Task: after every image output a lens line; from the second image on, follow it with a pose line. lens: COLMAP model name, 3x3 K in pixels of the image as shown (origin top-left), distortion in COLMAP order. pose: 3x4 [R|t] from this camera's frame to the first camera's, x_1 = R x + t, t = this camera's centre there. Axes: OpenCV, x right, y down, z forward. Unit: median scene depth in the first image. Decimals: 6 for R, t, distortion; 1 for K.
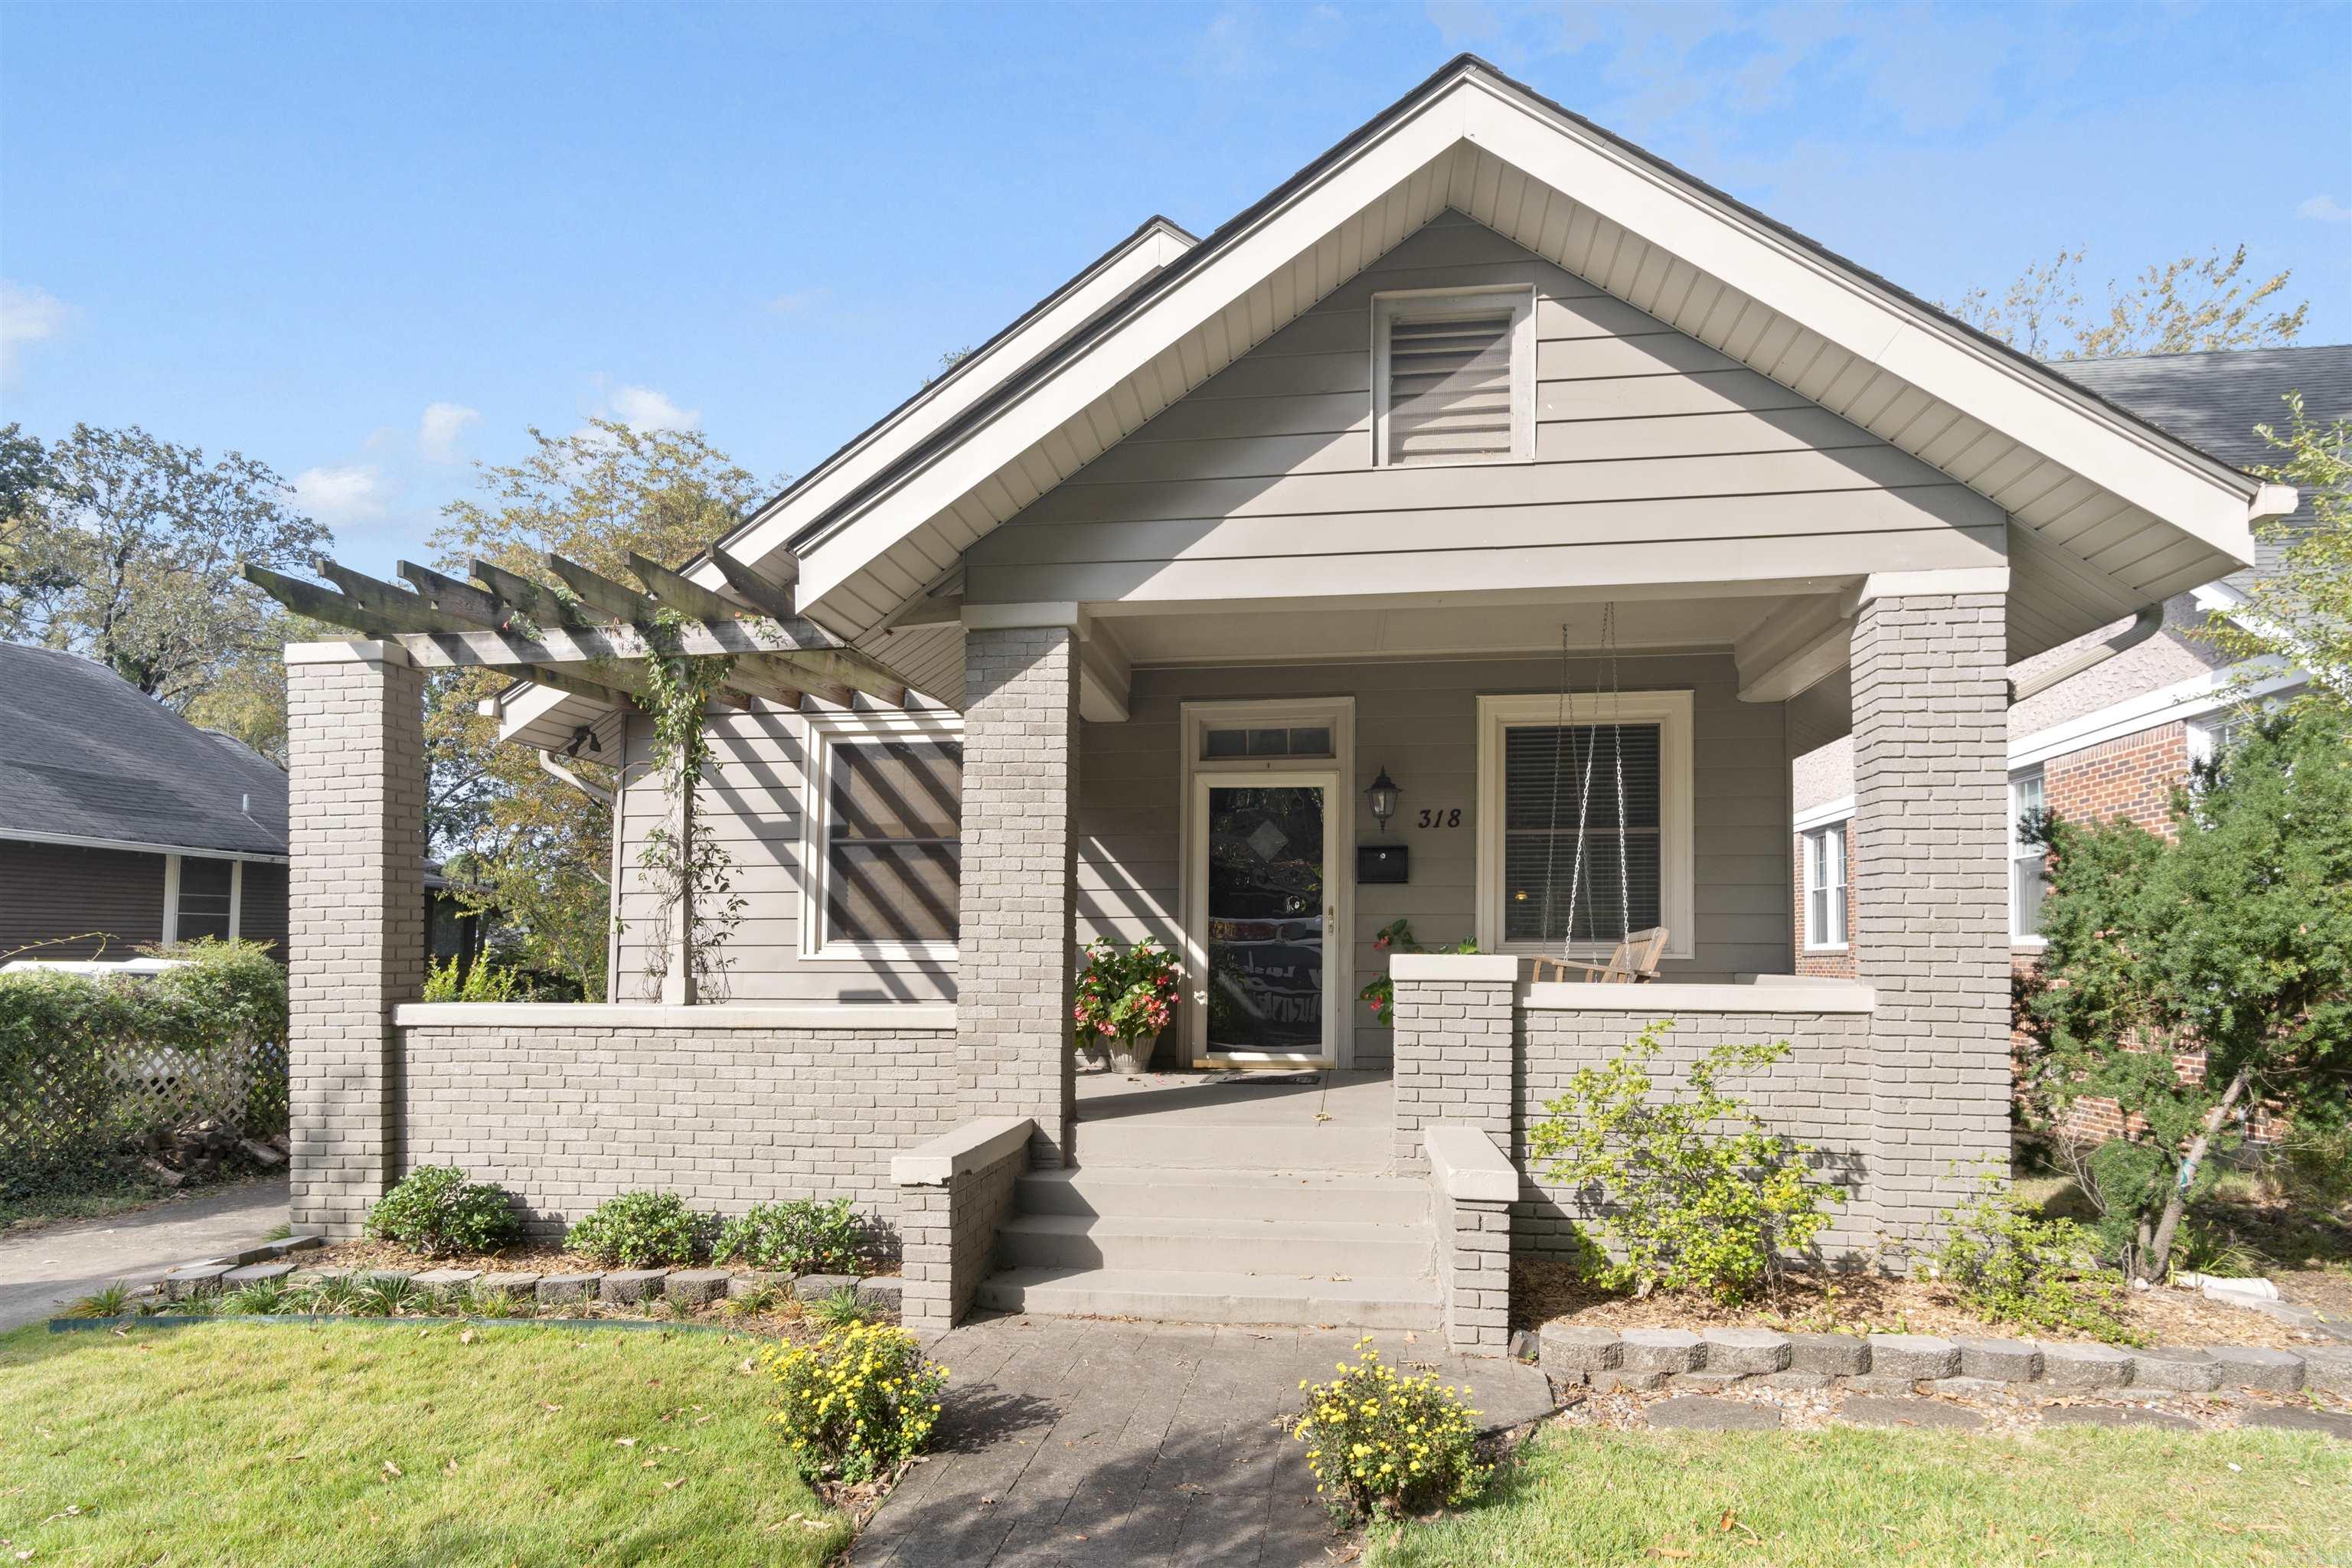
lens RADIAL K [[1370.9, 0, 1286.3], [0, 1370.9, 971.1], [0, 0, 1]] dist [0.012733, -0.000049]
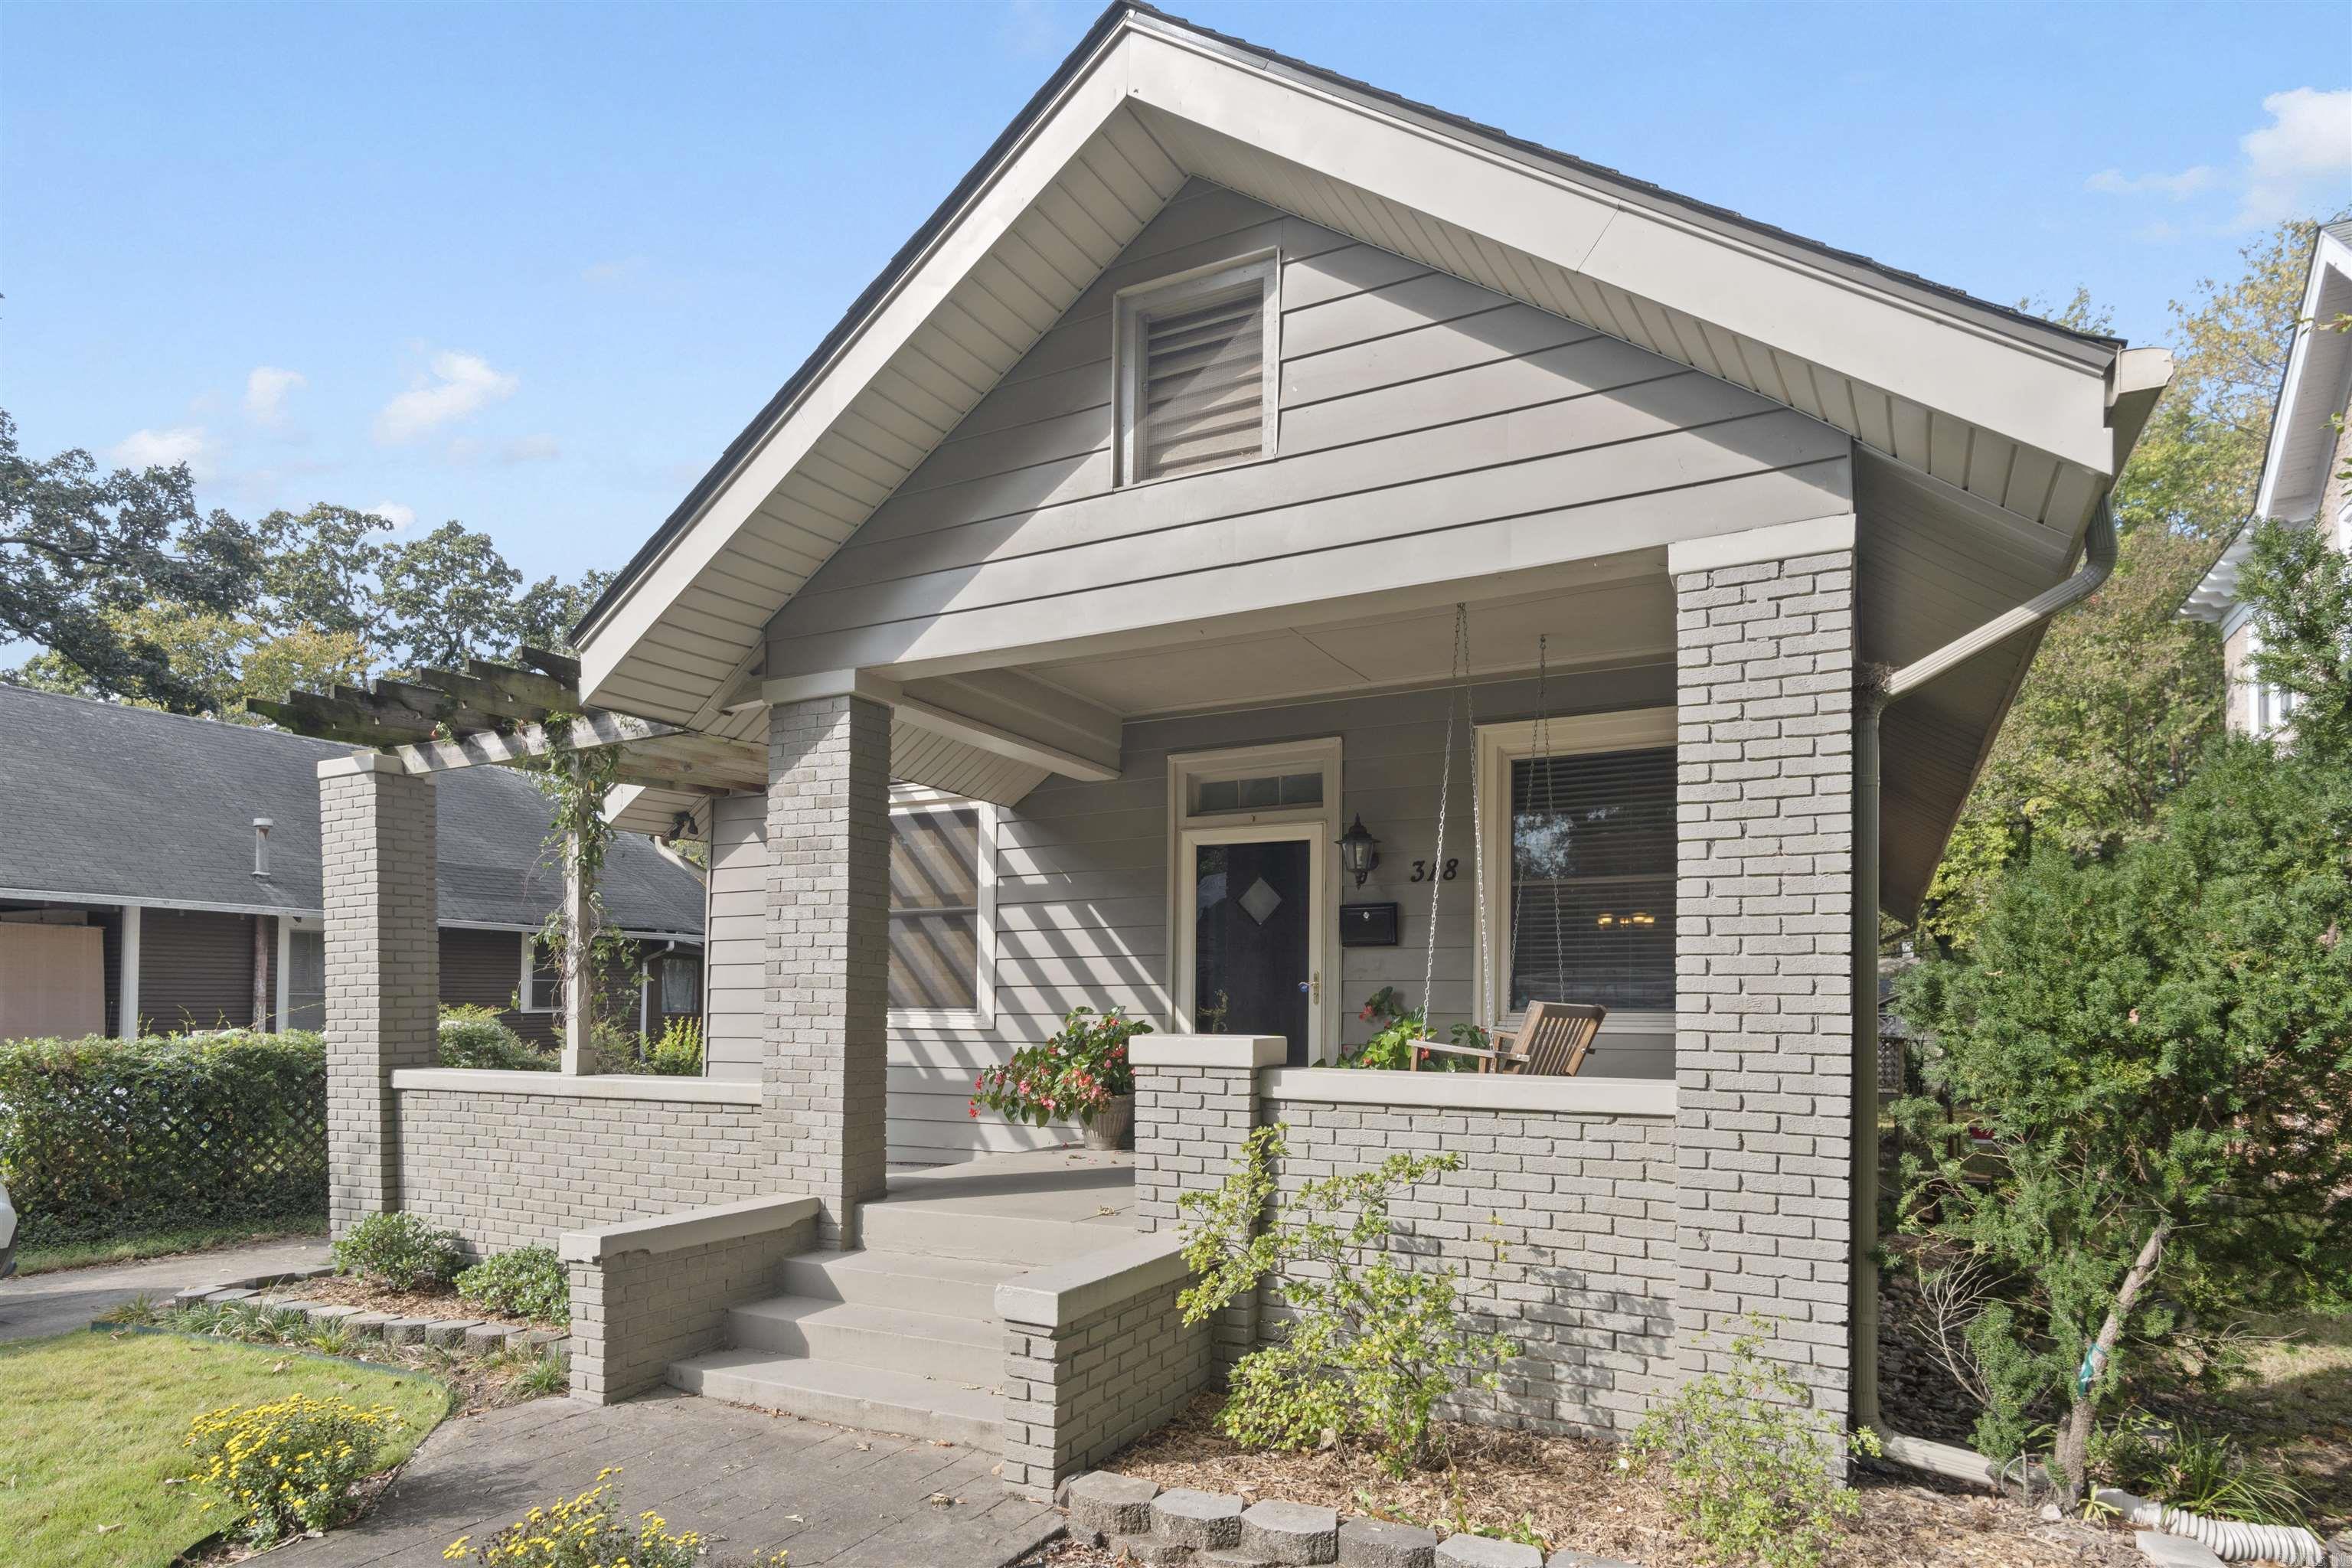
lens RADIAL K [[1440.9, 0, 1291.6], [0, 1440.9, 1040.3], [0, 0, 1]] dist [0.021859, -0.000545]
pose [[0.925731, 0.010720, -0.378031, 0.518156], [-0.005592, 0.999877, 0.014661, -0.022819], [0.378141, -0.011458, 0.925677, 0.166013]]
